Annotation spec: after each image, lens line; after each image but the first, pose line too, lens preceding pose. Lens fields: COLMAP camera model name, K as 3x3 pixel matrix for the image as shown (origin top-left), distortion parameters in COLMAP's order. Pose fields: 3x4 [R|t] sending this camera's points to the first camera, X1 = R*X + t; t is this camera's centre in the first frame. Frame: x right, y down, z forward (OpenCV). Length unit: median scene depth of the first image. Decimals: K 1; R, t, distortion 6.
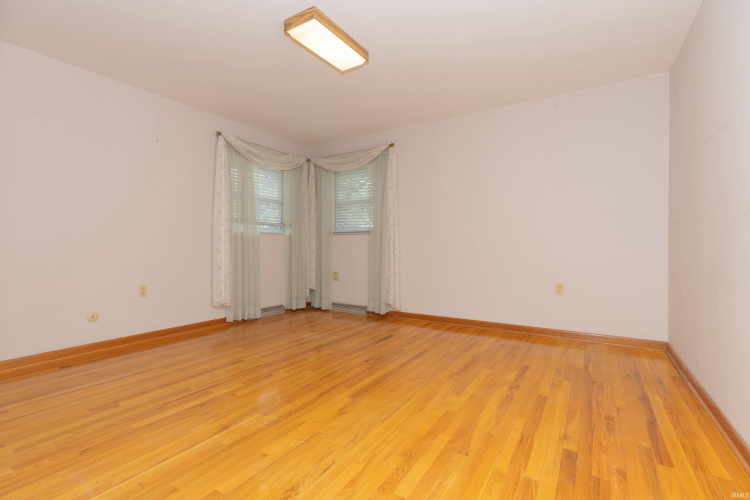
lens RADIAL K [[340.1, 0, 373.1], [0, 340.1, 252.5], [0, 0, 1]] dist [-0.000412, -0.000263]
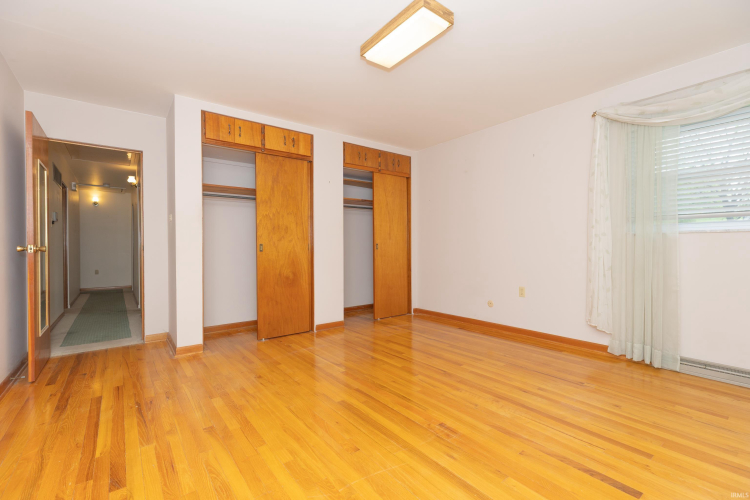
lens RADIAL K [[340.1, 0, 373.3], [0, 340.1, 246.2], [0, 0, 1]] dist [-0.000412, -0.000263]
pose [[-0.343264, 0.002345, -0.939236, 0.765316], [-0.013321, 0.999884, 0.007365, -0.054622], [0.939144, 0.015040, -0.343193, 1.242811]]
